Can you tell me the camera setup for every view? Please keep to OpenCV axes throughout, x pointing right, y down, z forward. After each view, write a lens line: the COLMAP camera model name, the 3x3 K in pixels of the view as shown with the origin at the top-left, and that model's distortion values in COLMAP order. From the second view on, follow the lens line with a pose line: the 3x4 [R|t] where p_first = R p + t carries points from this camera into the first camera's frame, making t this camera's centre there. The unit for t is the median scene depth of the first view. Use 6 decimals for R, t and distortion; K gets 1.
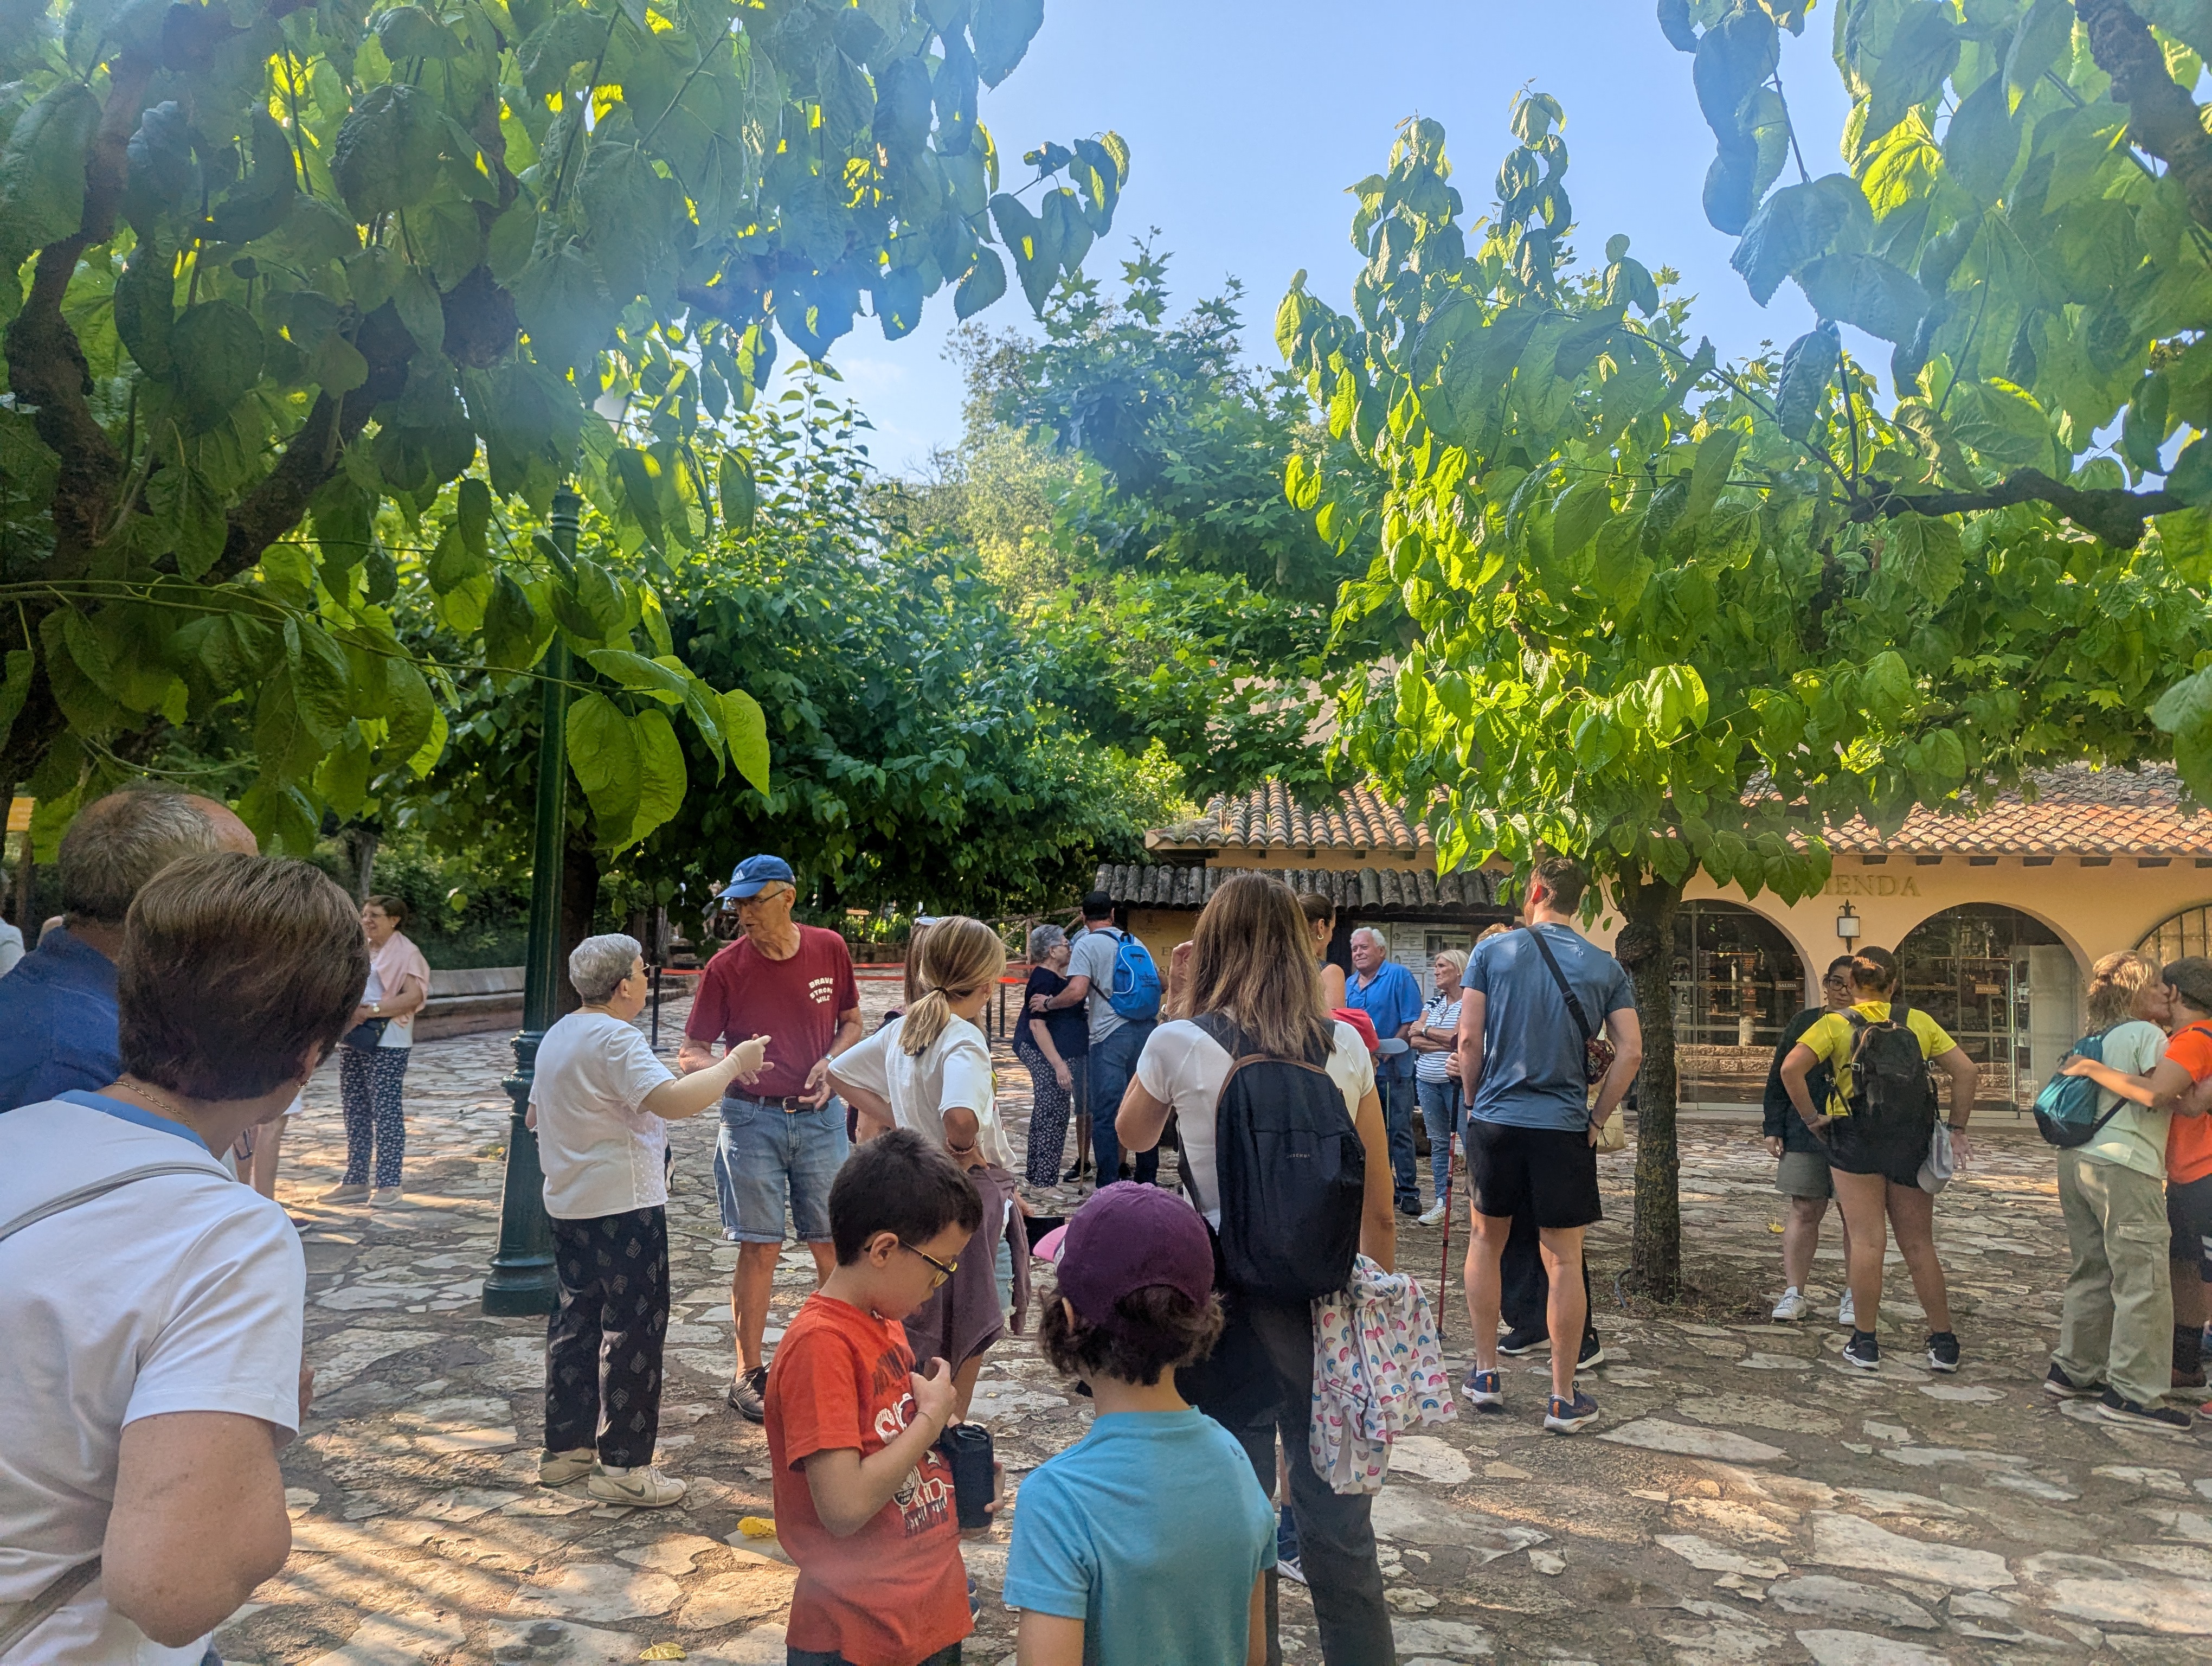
lens RADIAL K [[1542.3, 0, 1101.6], [0, 1542.3, 840.3], [0, 0, 1]] dist [0.067782, -0.051393]
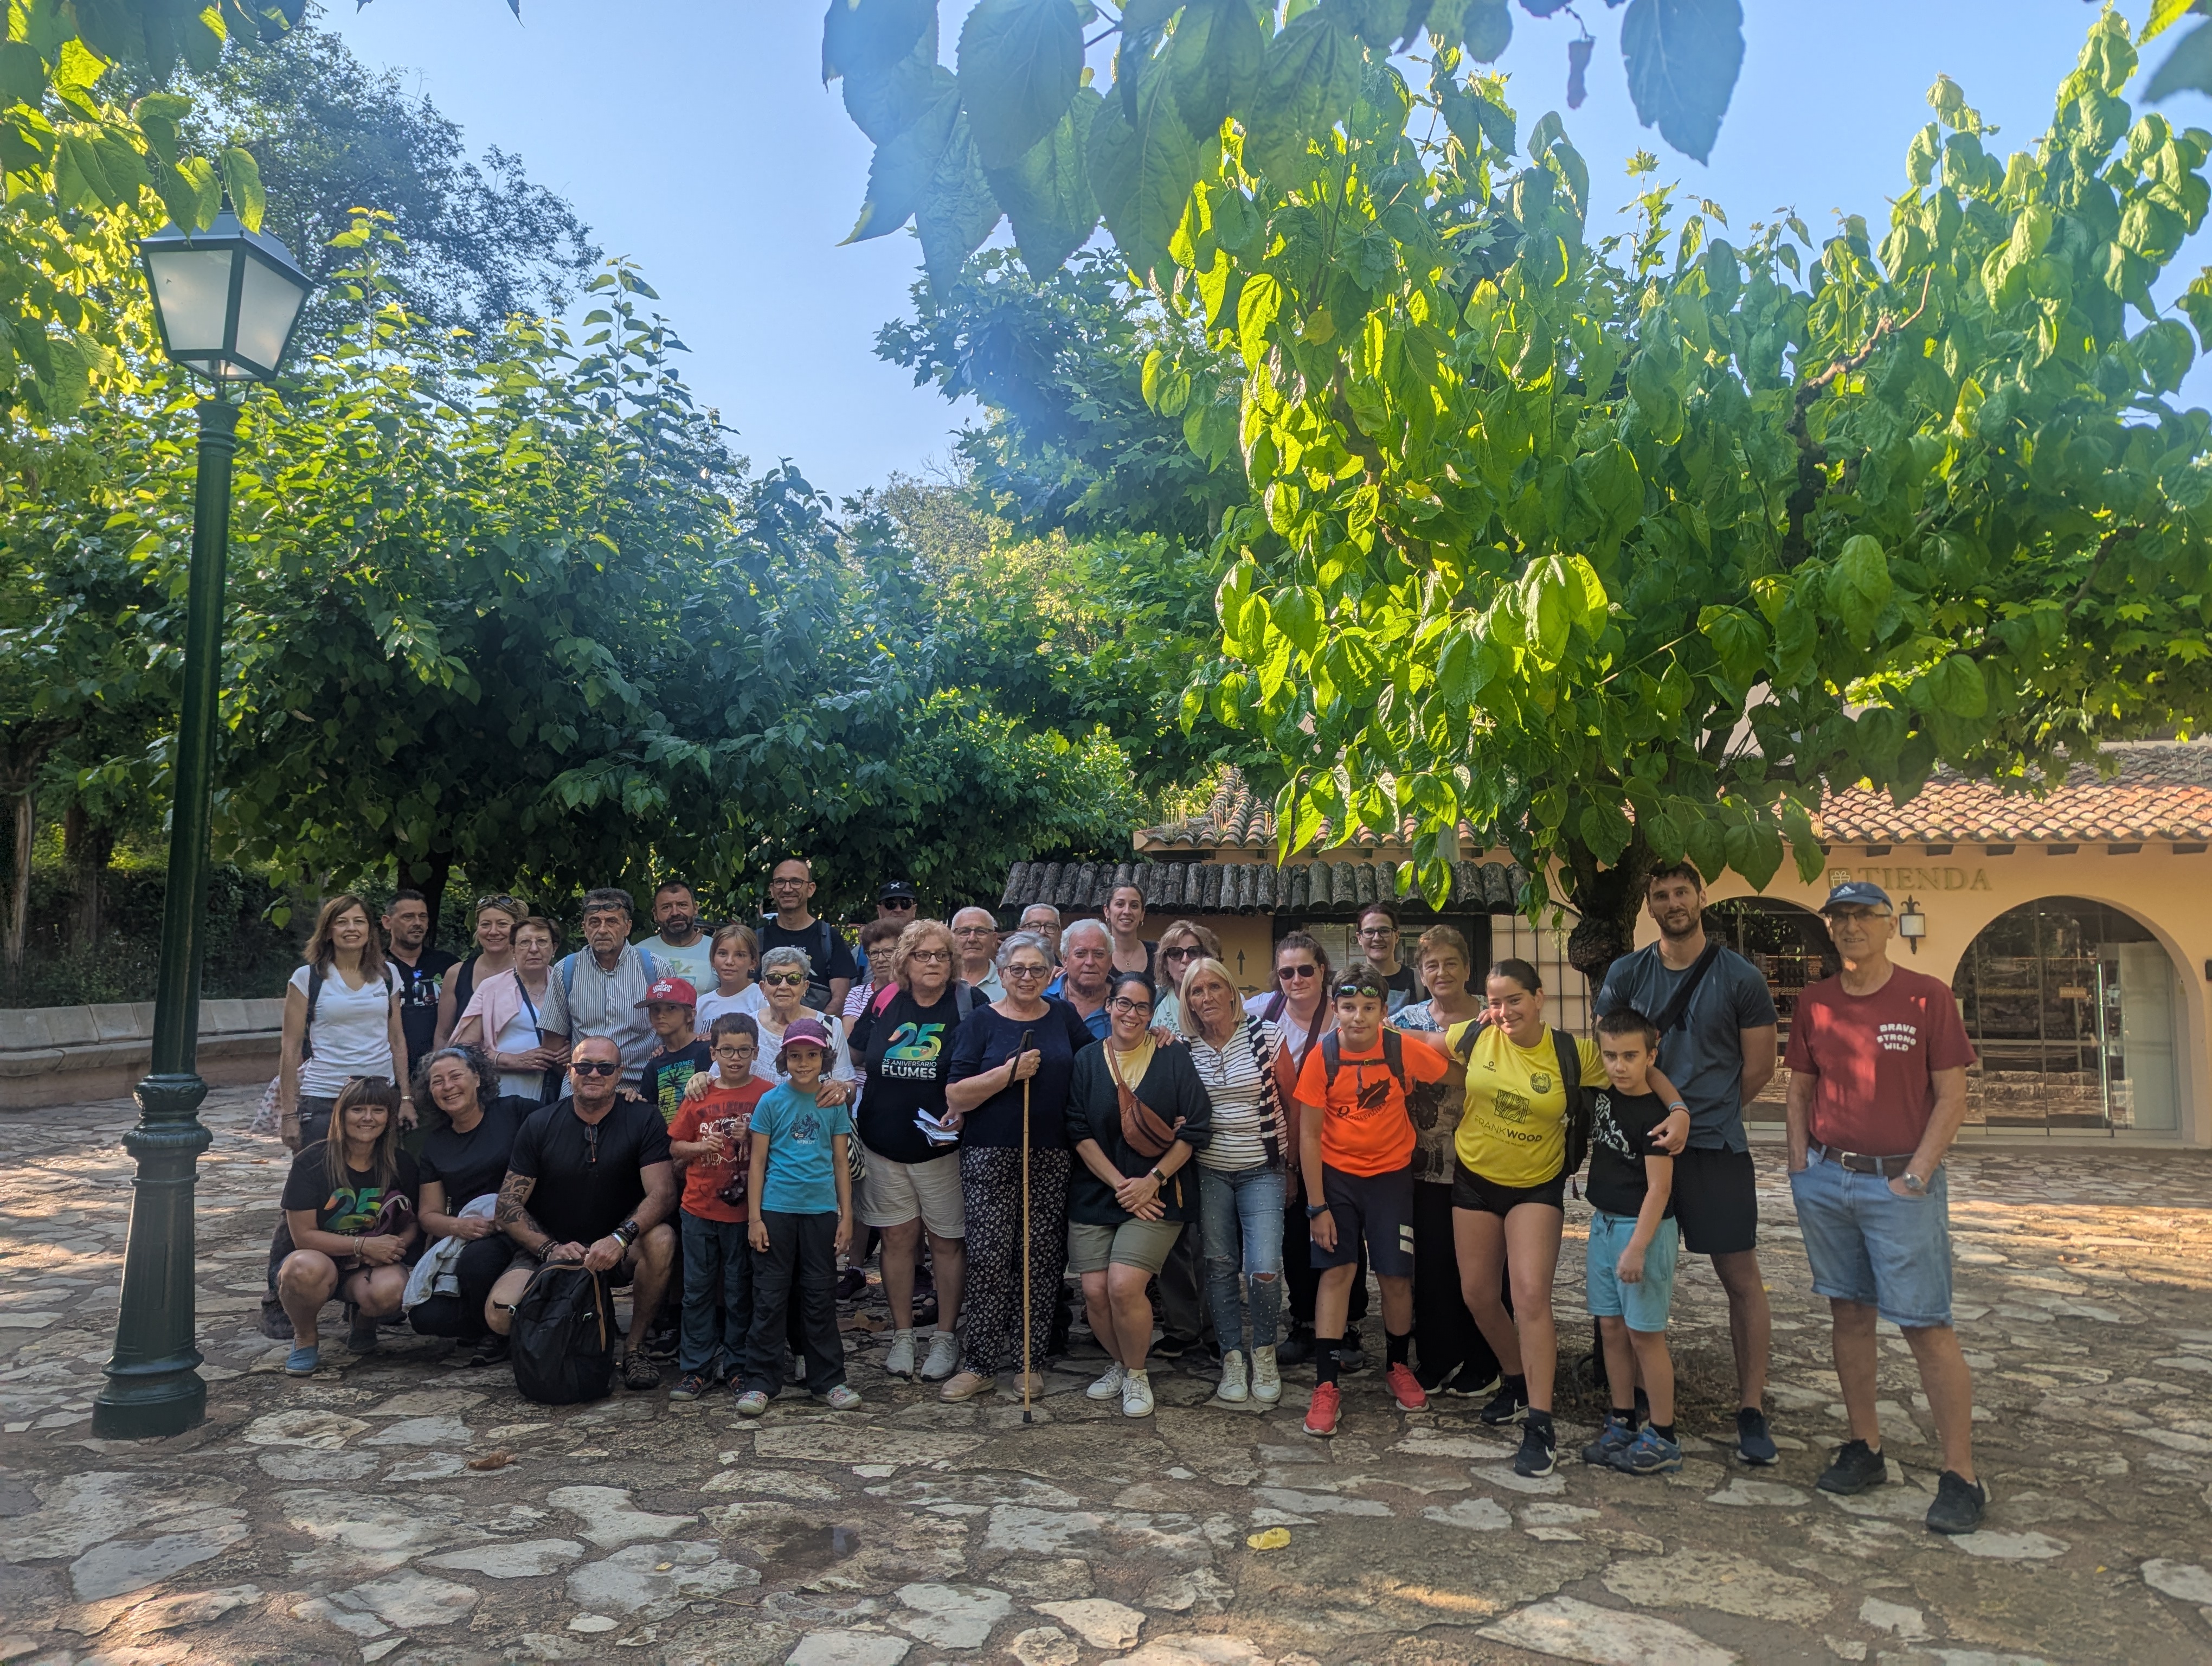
lens RADIAL K [[1551.4, 0, 1100.7], [0, 1551.4, 809.8], [0, 0, 1]] dist [0.051498, -0.035115]
pose [[0.998916, -0.017601, -0.043098, 0.080859], [0.016424, 0.999486, -0.027515, 0.009970], [0.043560, 0.026777, 0.998692, 0.117131]]
